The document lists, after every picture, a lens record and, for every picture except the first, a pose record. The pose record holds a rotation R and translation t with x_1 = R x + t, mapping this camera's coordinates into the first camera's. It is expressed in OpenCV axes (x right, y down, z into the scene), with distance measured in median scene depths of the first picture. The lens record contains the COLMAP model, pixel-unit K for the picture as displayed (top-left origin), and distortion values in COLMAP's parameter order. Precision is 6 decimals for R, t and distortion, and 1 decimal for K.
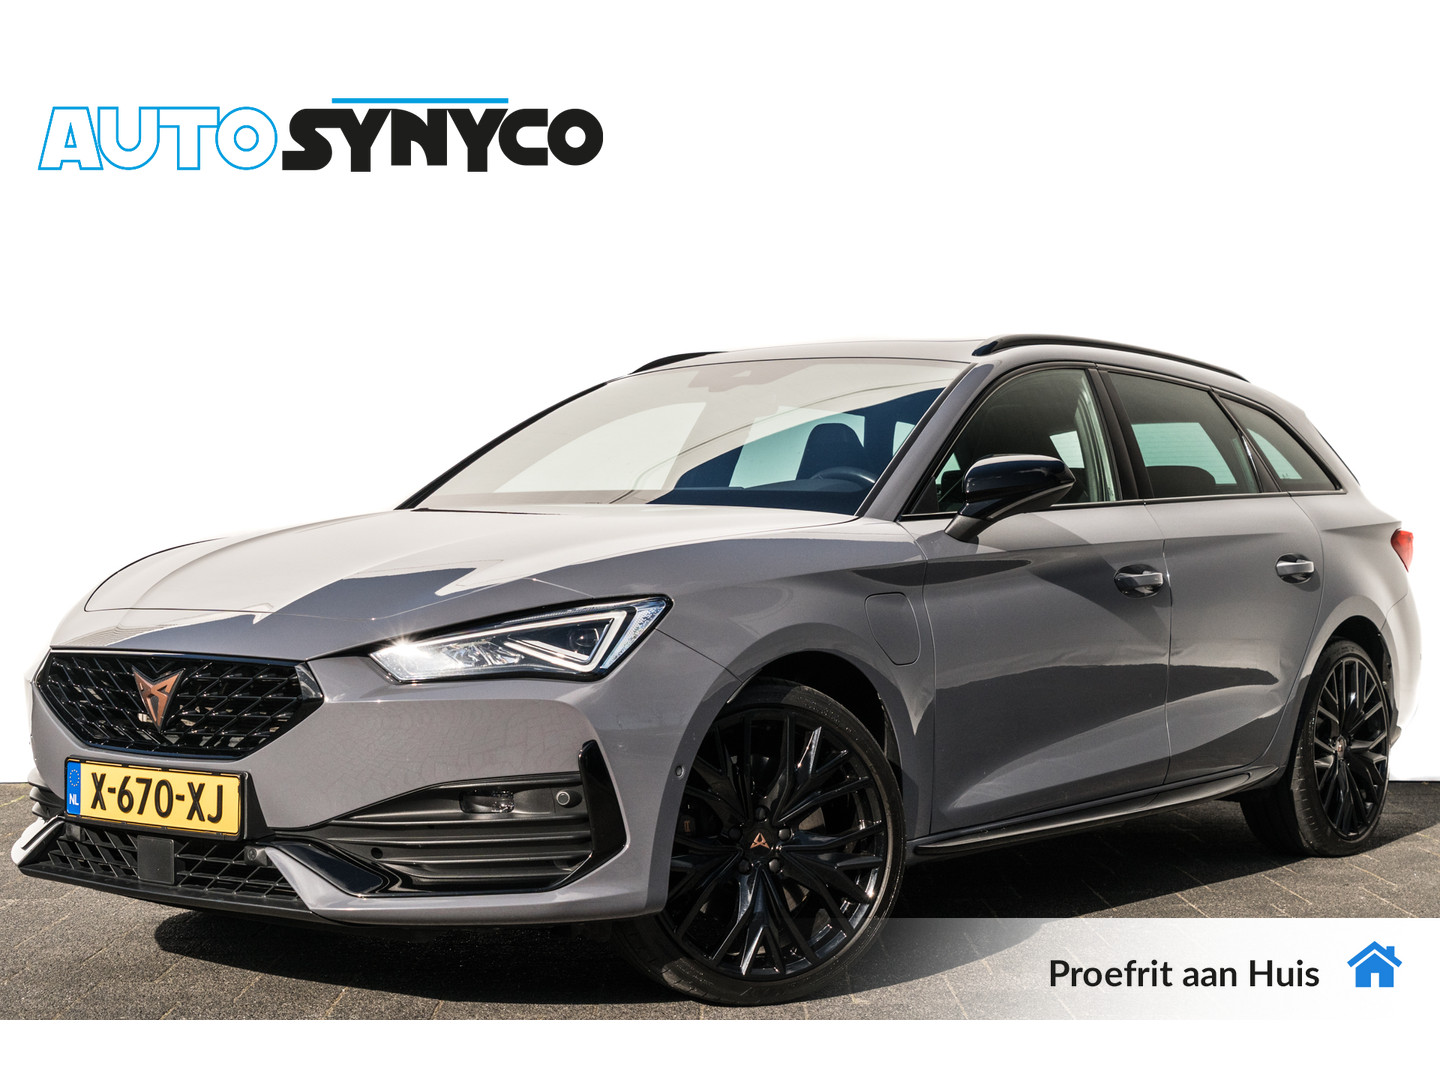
lens RADIAL K [[2108.1, 0, 720.0], [0, 2108.1, 540.0], [0, 0, 1]] dist [0.014313, 0.047574]
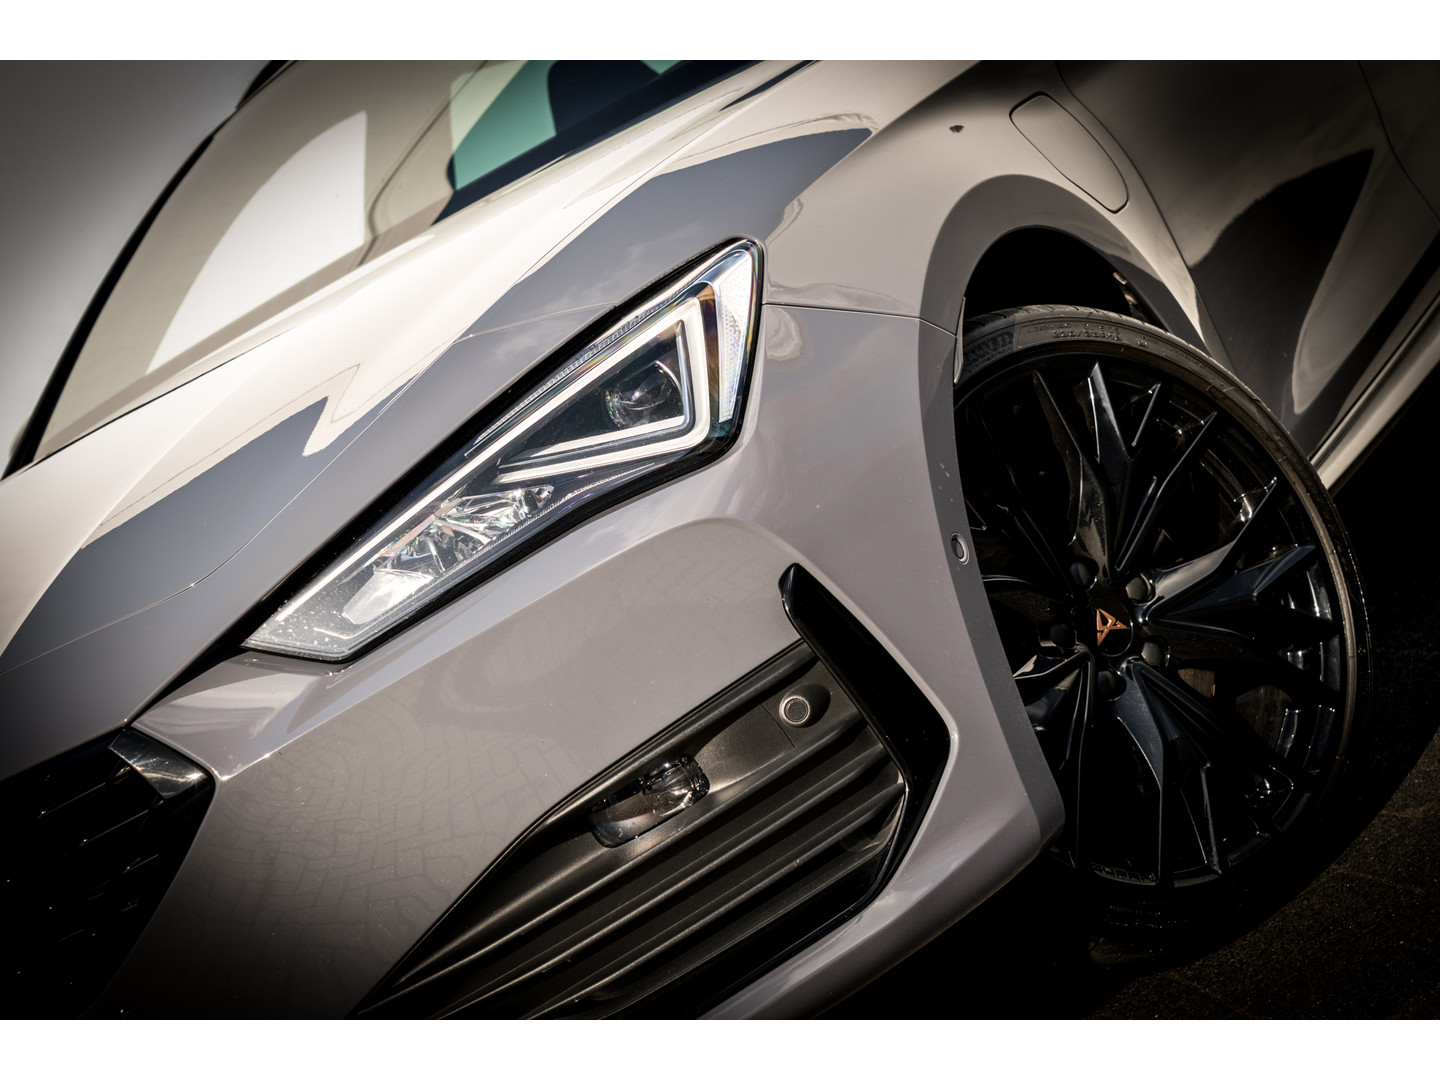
lens RADIAL K [[2770.6, 0, 720.0], [0, 2770.6, 540.0], [0, 0, 1]] dist [0.027349, 0.008445]
pose [[0.864611, -0.474668, 0.164737, -0.158409], [0.467657, 0.880140, 0.081544, 0.032667], [-0.183697, 0.006537, 0.982961, 0.396506]]
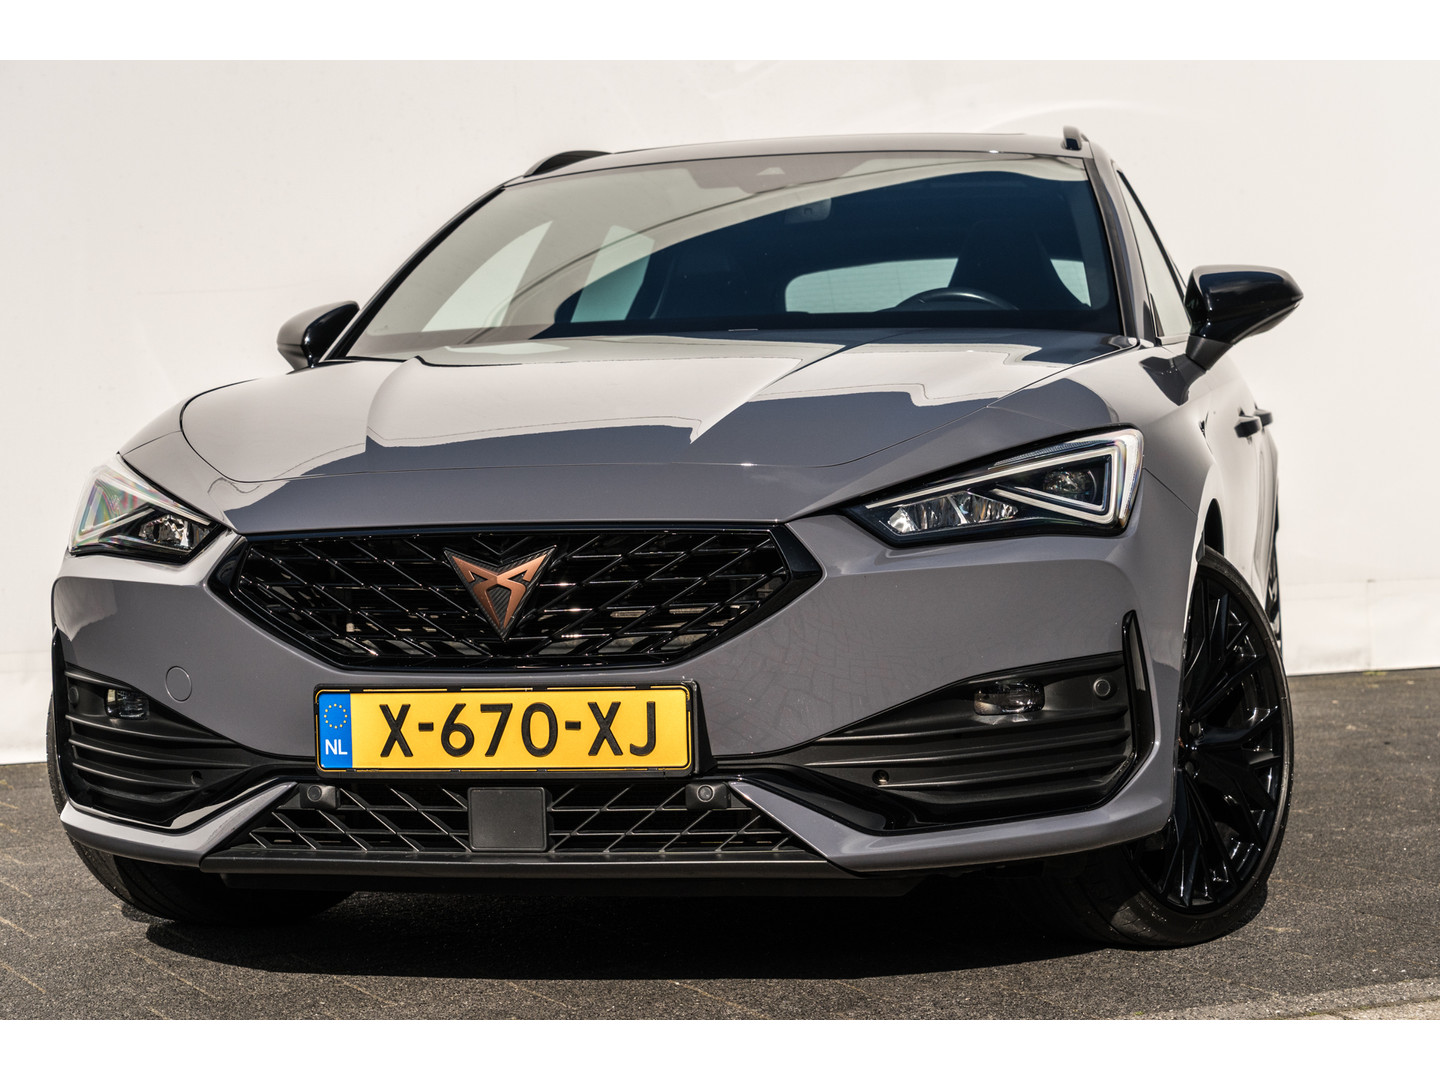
lens RADIAL K [[2770.6, 0, 720.0], [0, 2770.6, 540.0], [0, 0, 1]] dist [0.027349, 0.008445]
pose [[0.905697, -0.037372, 0.422276, -0.589249], [0.025316, 0.999097, 0.034125, 0.028520], [-0.423170, -0.020216, 0.905825, 0.133854]]
